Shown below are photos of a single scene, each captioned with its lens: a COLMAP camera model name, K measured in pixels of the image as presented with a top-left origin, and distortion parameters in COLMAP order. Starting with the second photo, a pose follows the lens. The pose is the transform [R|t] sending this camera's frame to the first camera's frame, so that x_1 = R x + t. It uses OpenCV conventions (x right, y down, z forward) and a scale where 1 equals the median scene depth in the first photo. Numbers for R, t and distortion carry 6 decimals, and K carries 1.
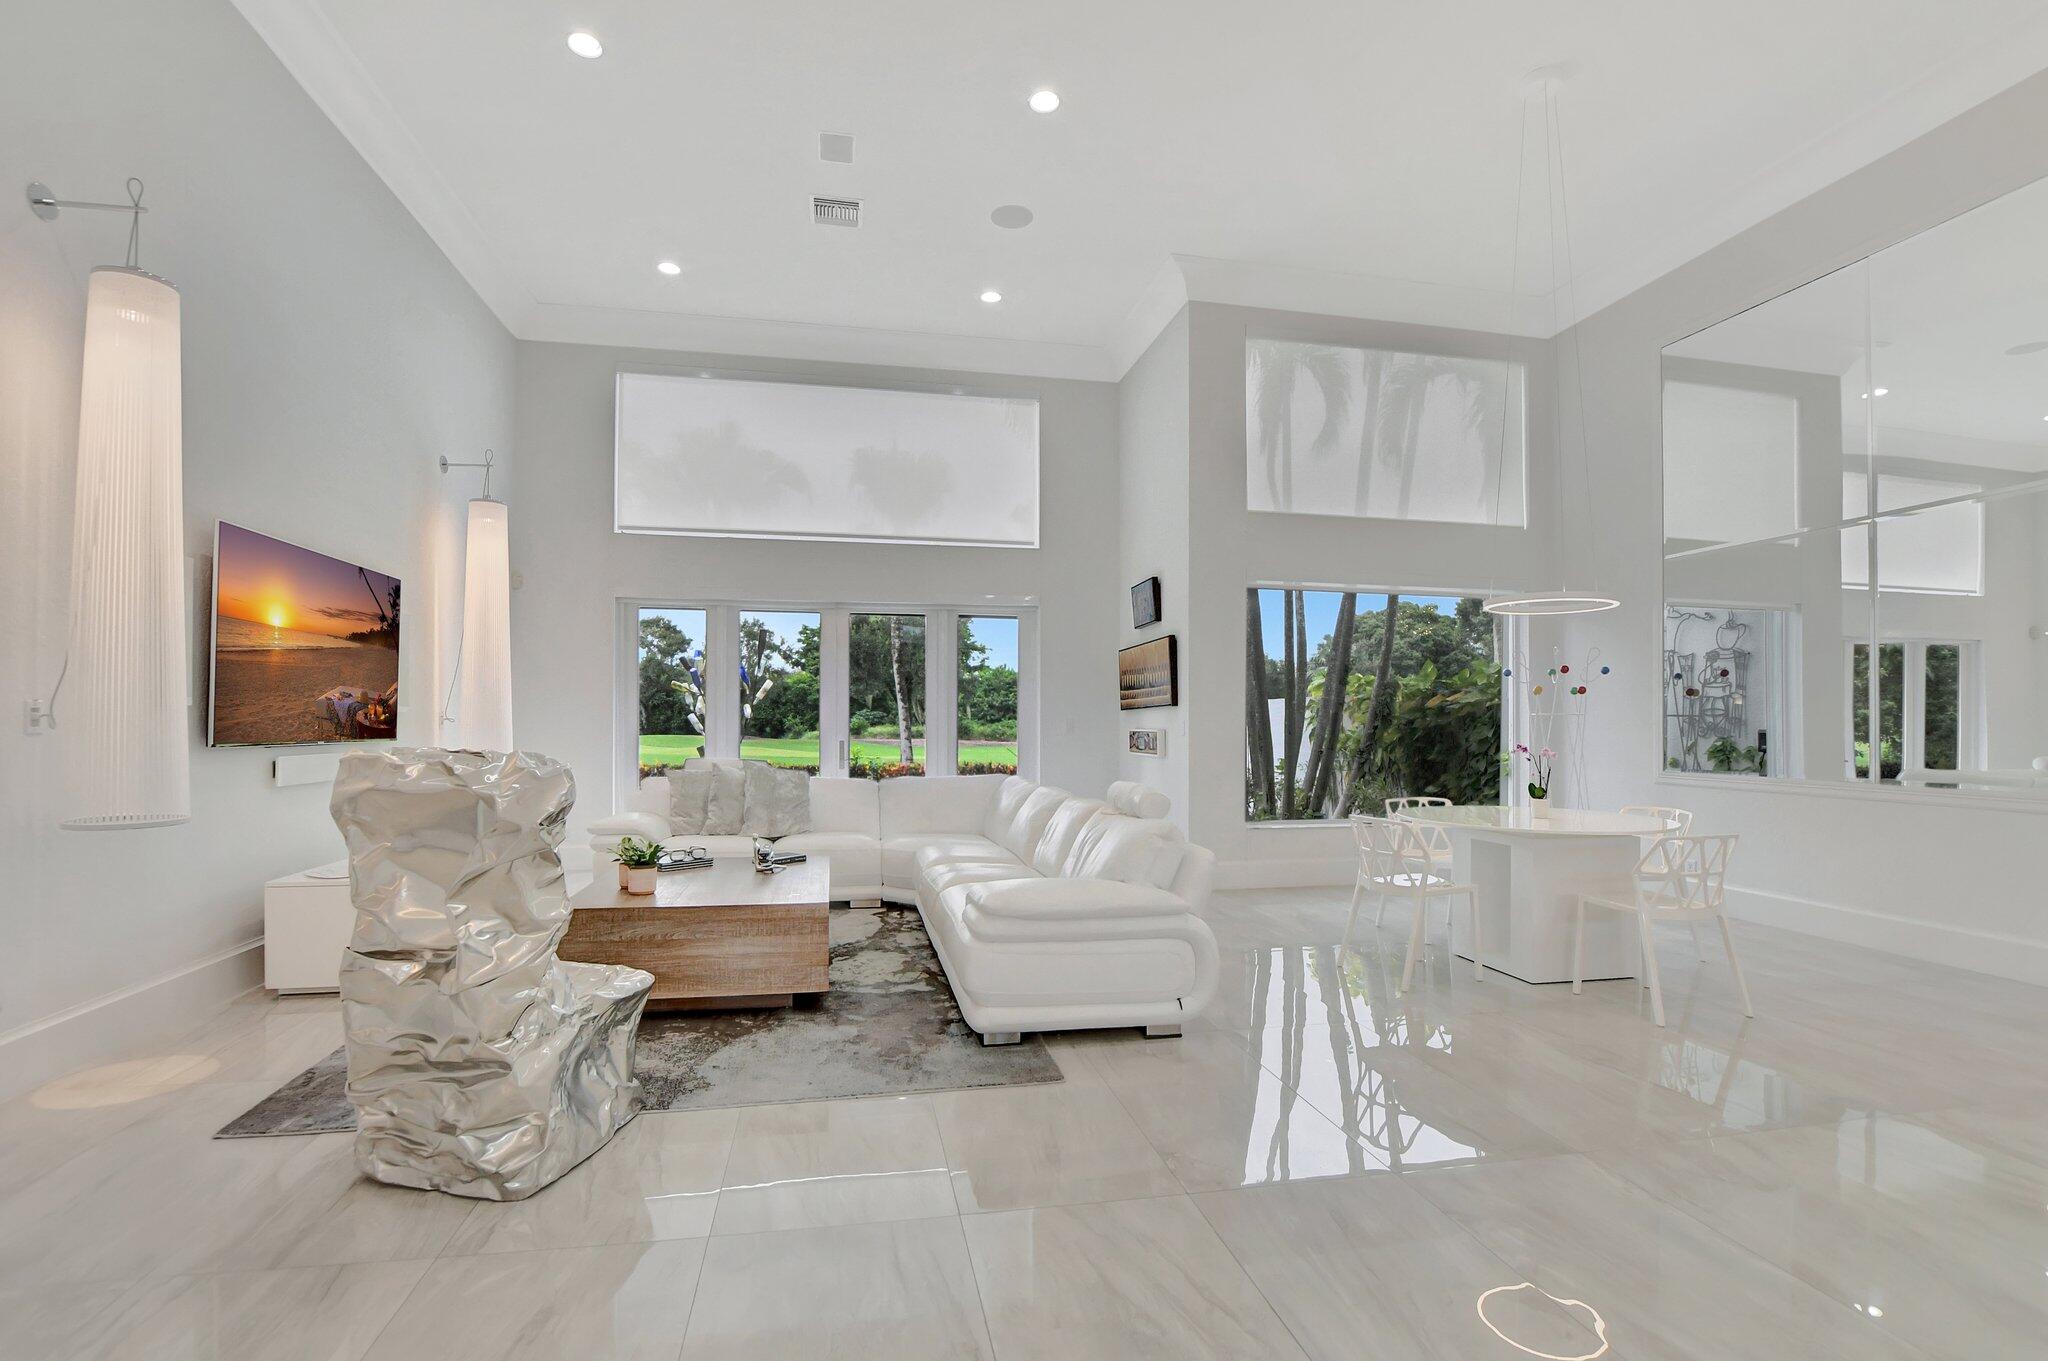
lens RADIAL K [[926.6, 0, 1030.0], [0, 926.6, 710.1], [0, 0, 1]] dist [-0.025888, -0.000338]
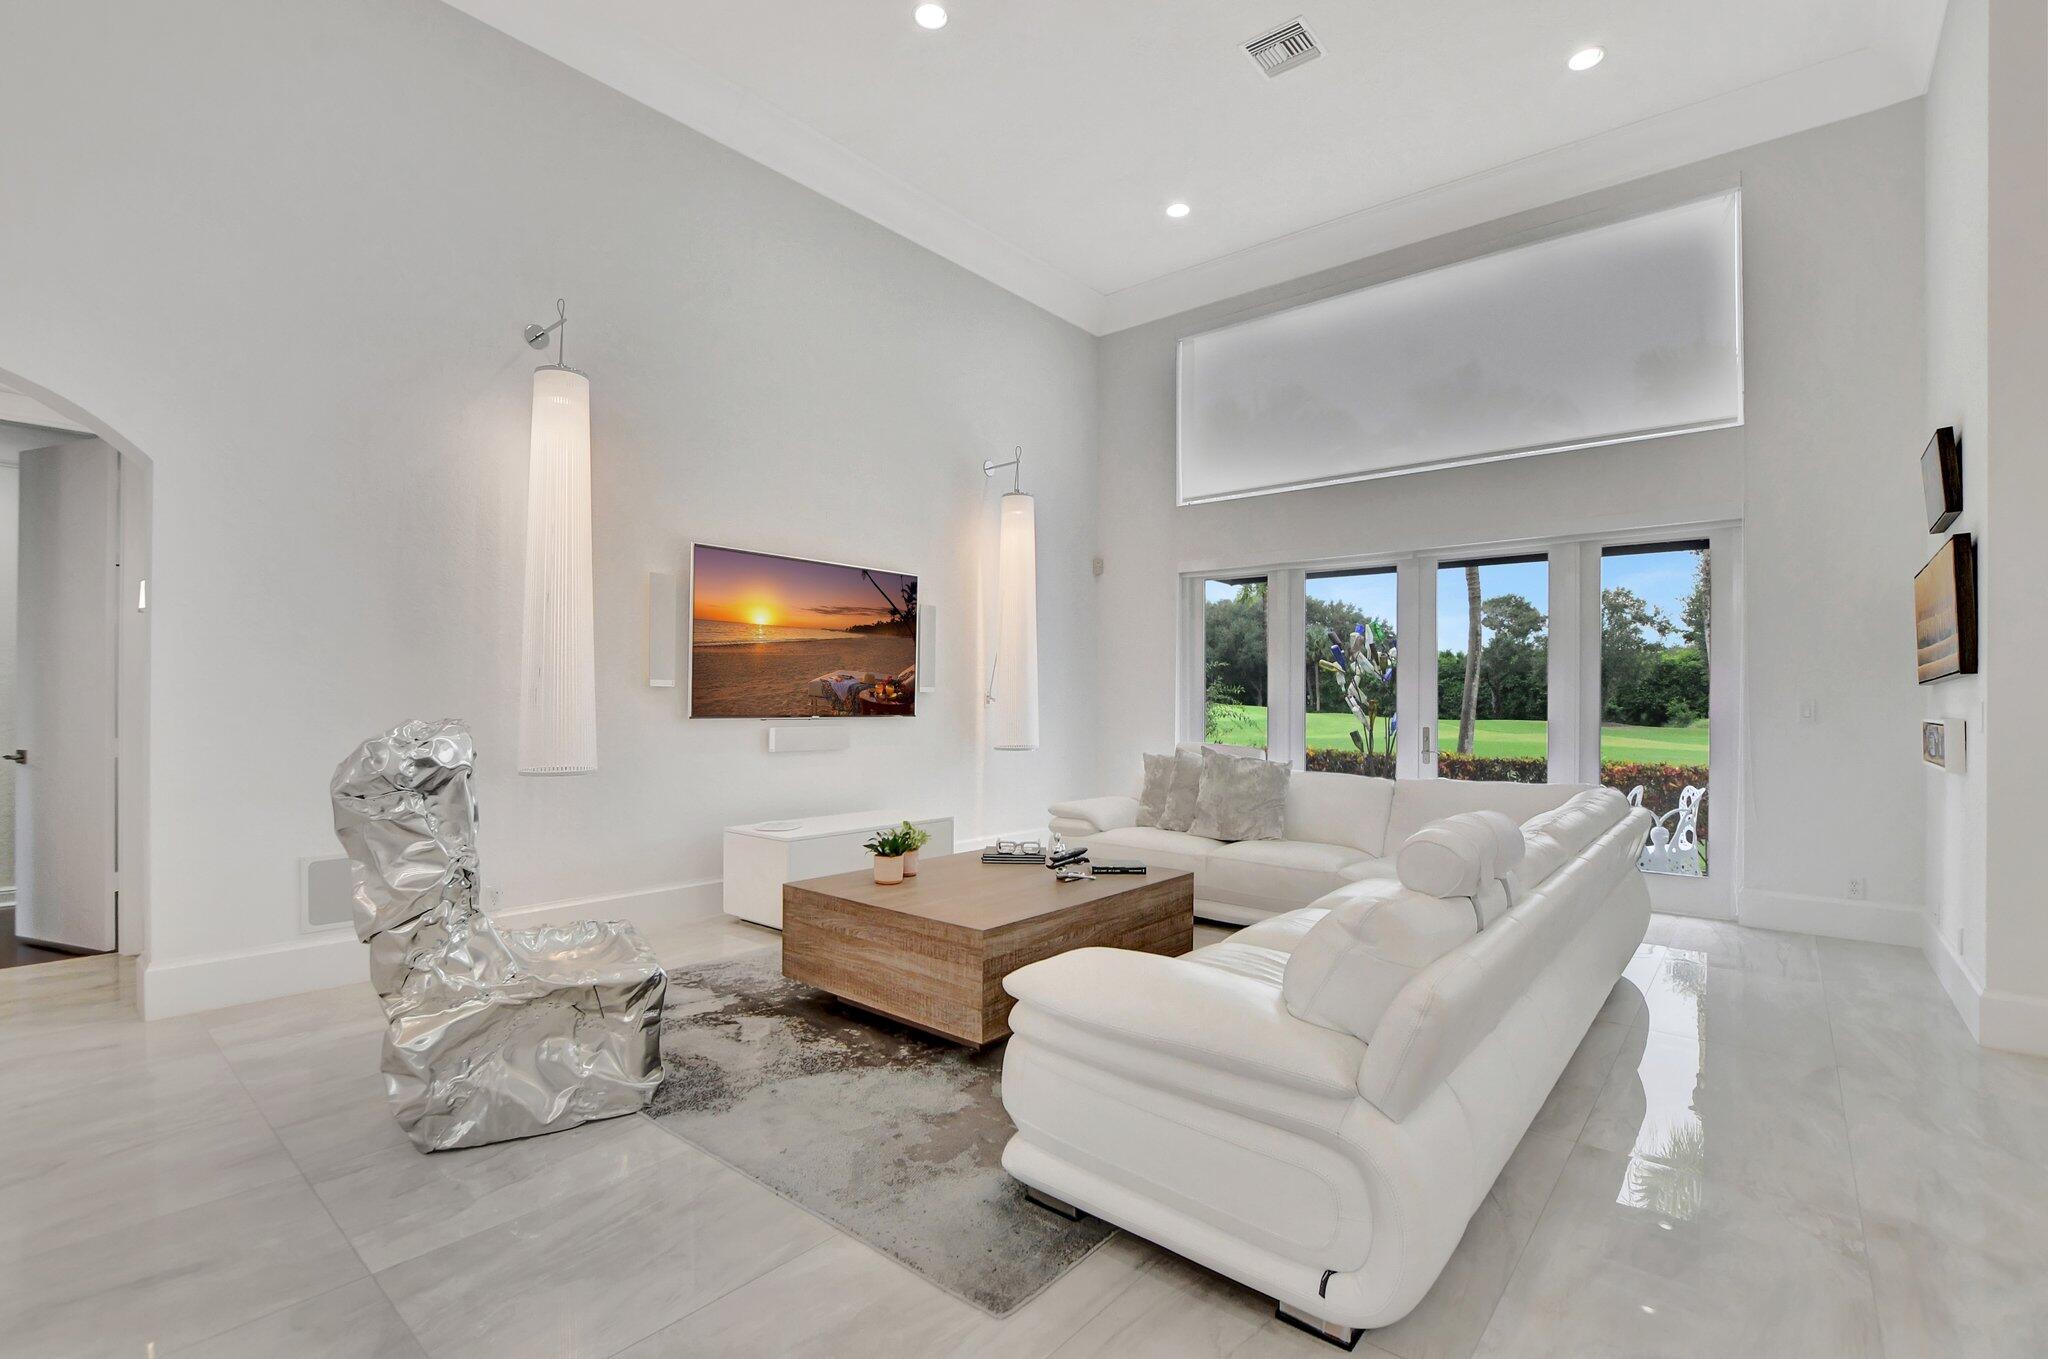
lens RADIAL K [[914.8, 0, 1020.7], [0, 914.8, 698.2], [0, 0, 1]] dist [-0.021292, 0.000057]
pose [[0.618298, -0.001285, -0.785943, 0.223739], [0.004623, 0.999987, 0.002001, 0.005685], [0.785930, -0.004871, 0.618296, 0.300919]]
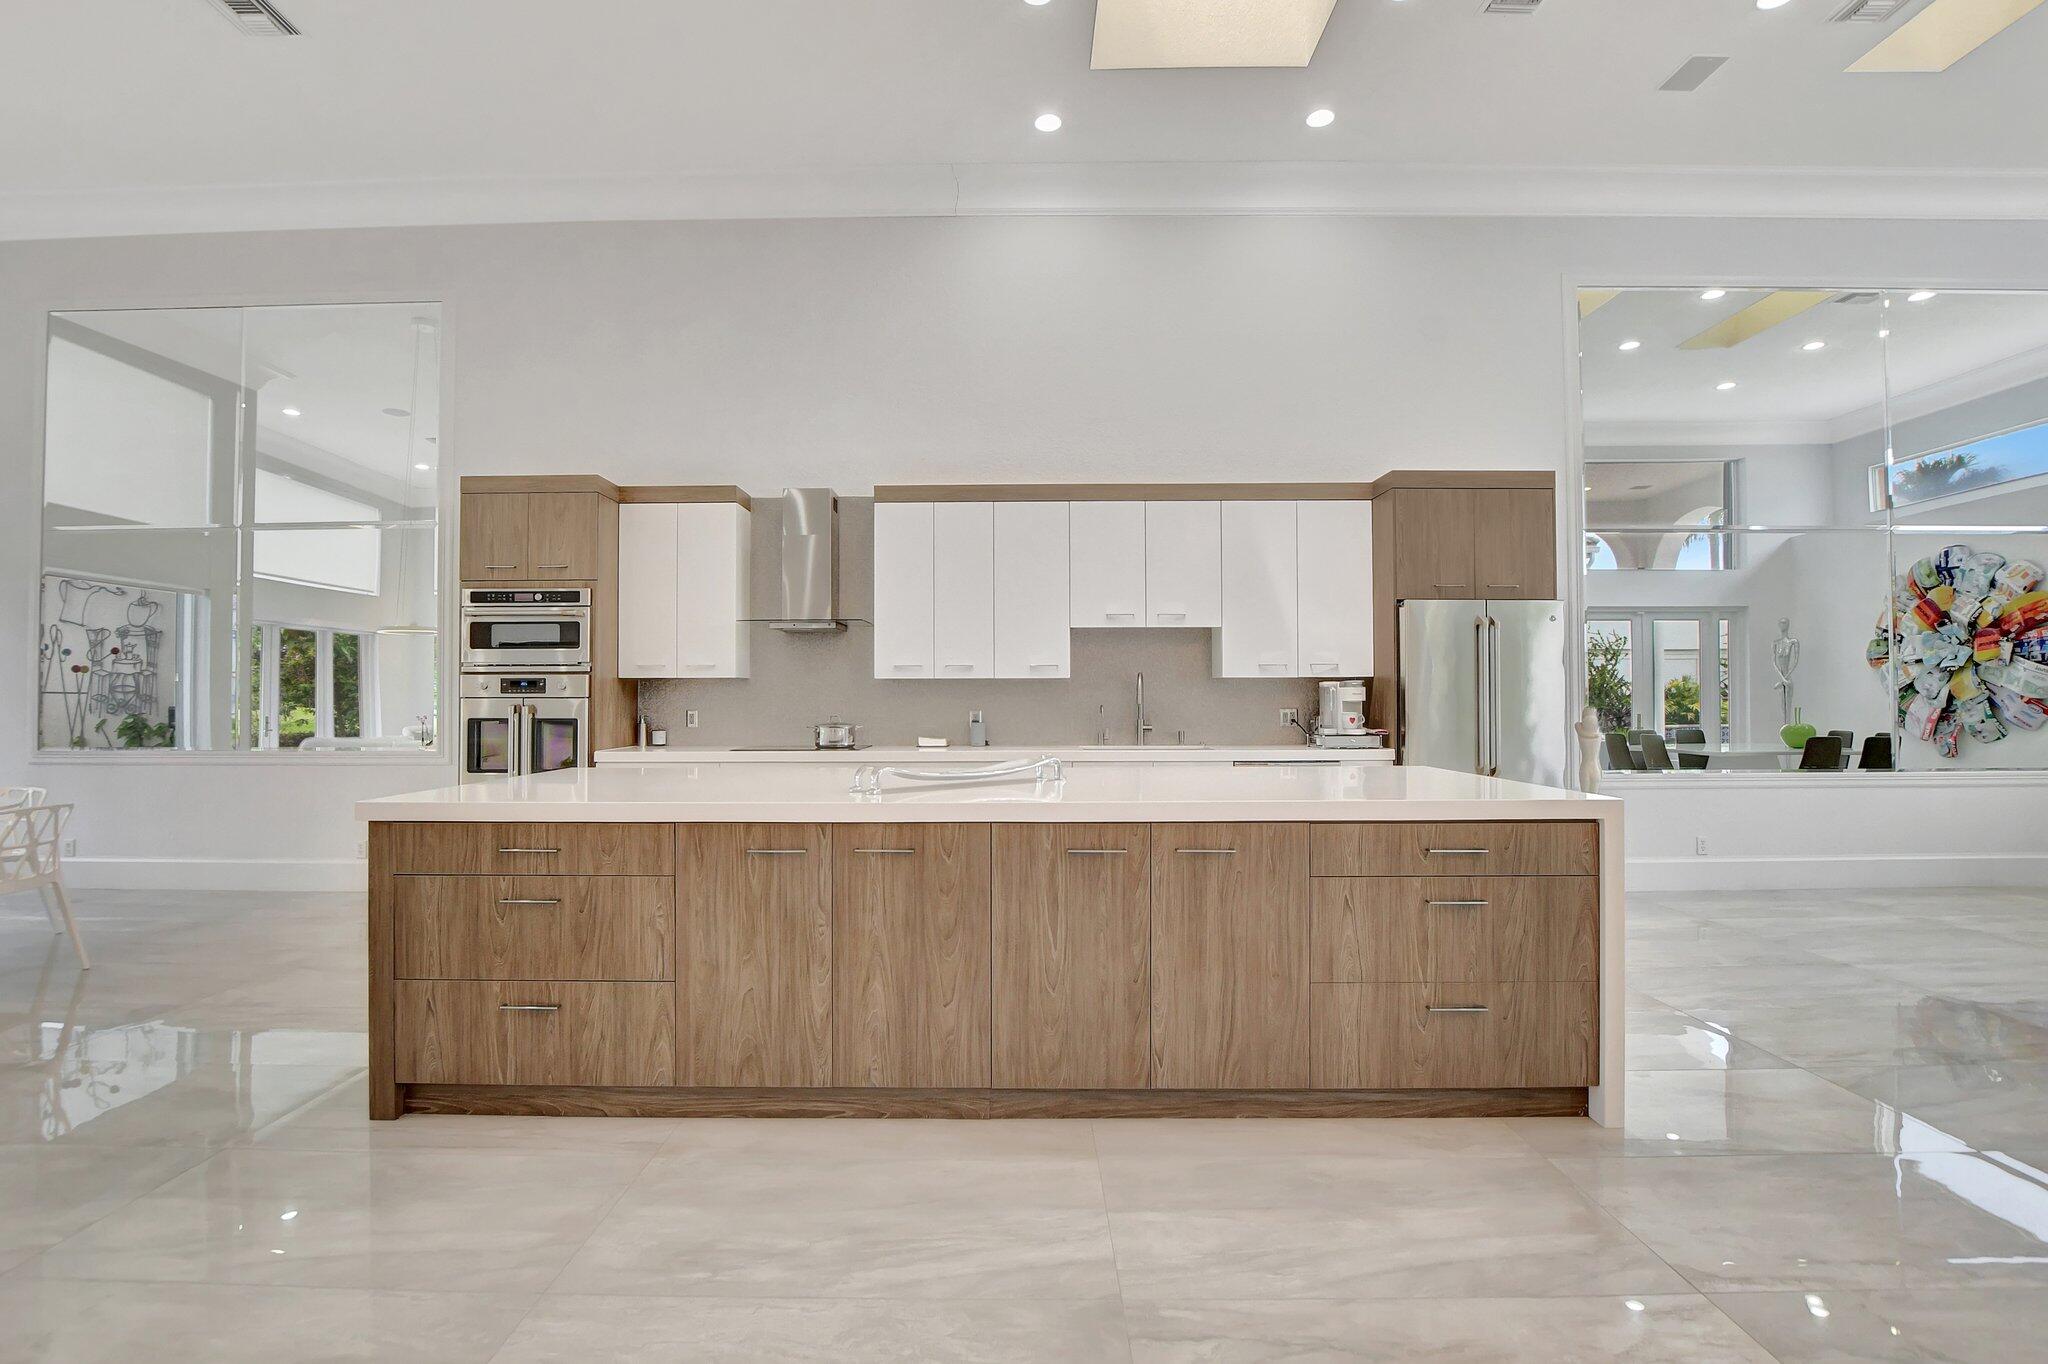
lens RADIAL K [[953.3, 0, 986.5], [0, 953.3, 692.4], [0, 0, 1]] dist [-0.025908, -0.000052]
pose [[0.223822, 0.000493, 0.974630, -0.029226], [-0.007009, 0.999975, 0.001104, -0.002242], [-0.974605, -0.007079, 0.223820, -0.167115]]
